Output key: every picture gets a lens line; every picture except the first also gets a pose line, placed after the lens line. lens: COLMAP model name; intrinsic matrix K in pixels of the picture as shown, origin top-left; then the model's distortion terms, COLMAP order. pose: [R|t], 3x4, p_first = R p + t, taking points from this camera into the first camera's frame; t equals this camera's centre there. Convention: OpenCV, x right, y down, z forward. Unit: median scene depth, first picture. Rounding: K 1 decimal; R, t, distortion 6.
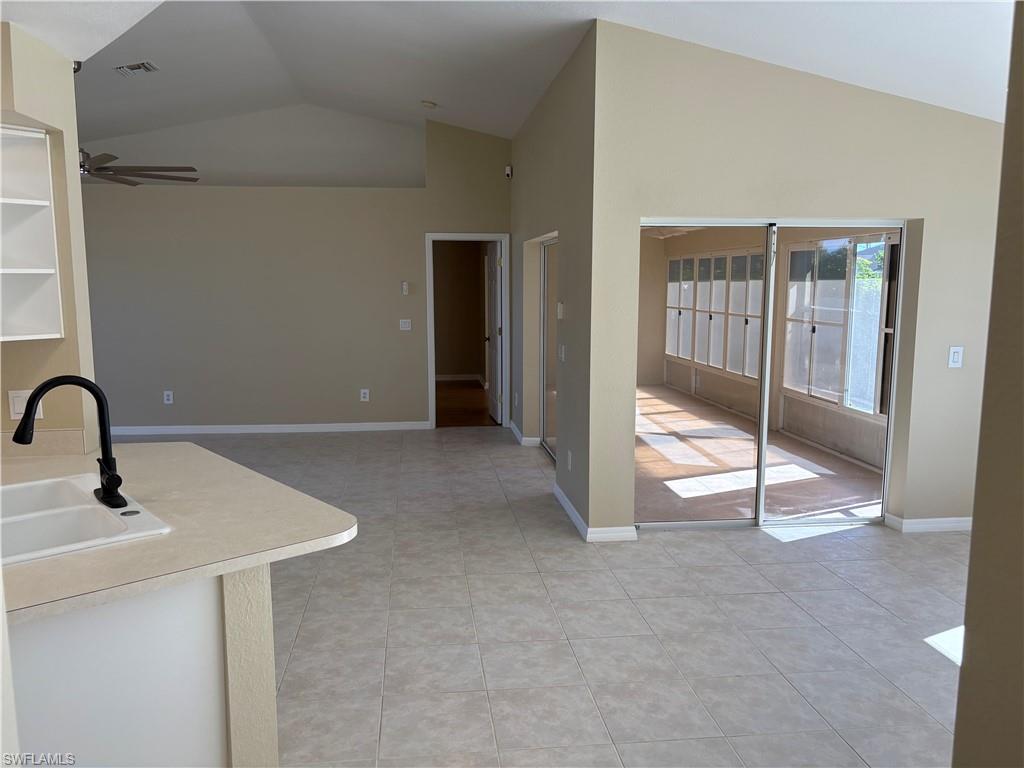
lens RADIAL K [[769.4, 0, 501.2], [0, 769.4, 386.7], [0, 0, 1]] dist [0.060410, -0.009227]
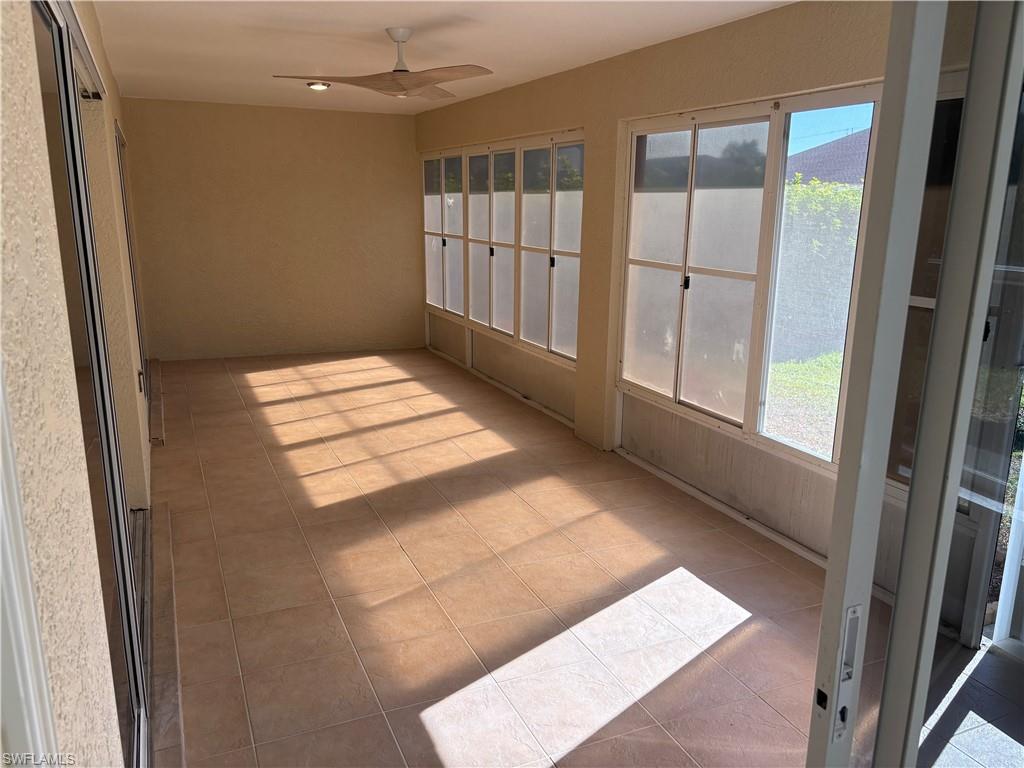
lens RADIAL K [[769.4, 0, 515.1], [0, 769.4, 394.0], [0, 0, 1]] dist [0.060410, -0.009227]
pose [[0.949801, -0.066405, 0.305726, 0.091756], [0.032513, 0.992874, 0.114648, -0.047760], [-0.311161, -0.098952, 0.945192, 0.401275]]
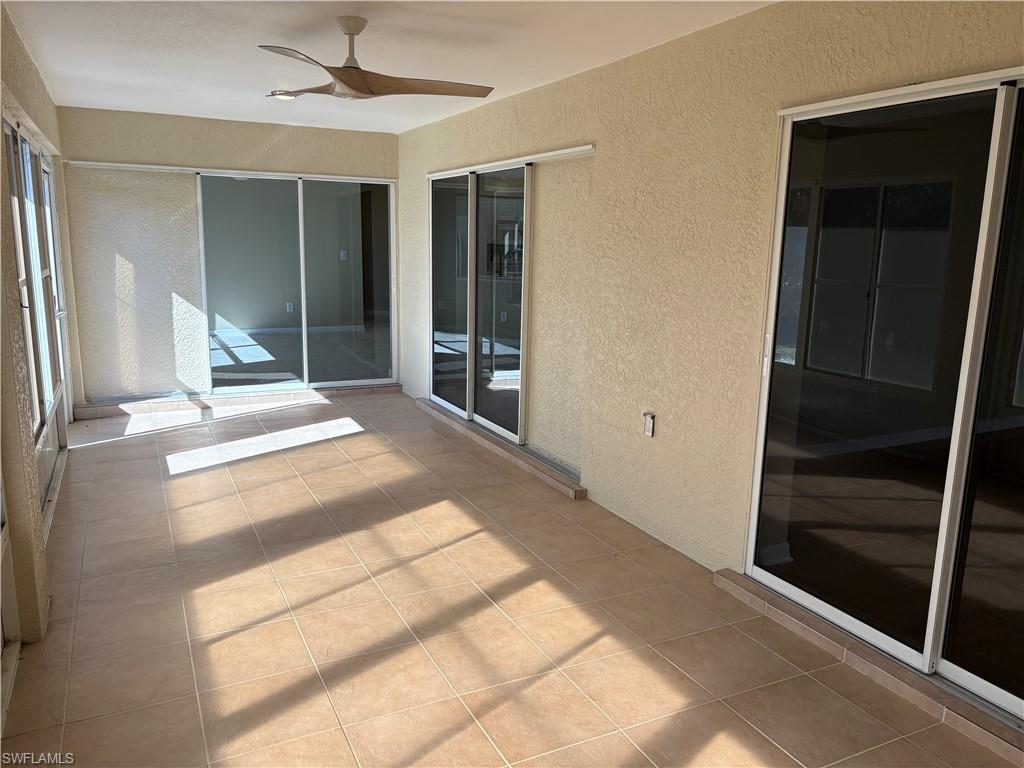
lens RADIAL K [[769.4, 0, 511.0], [0, 769.4, 382.4], [0, 0, 1]] dist [0.060410, -0.009227]
pose [[-0.939431, 0.051263, -0.338883, 0.224065], [-0.062894, 0.946176, 0.317482, -0.152692], [0.336918, 0.319566, -0.885643, 1.183720]]
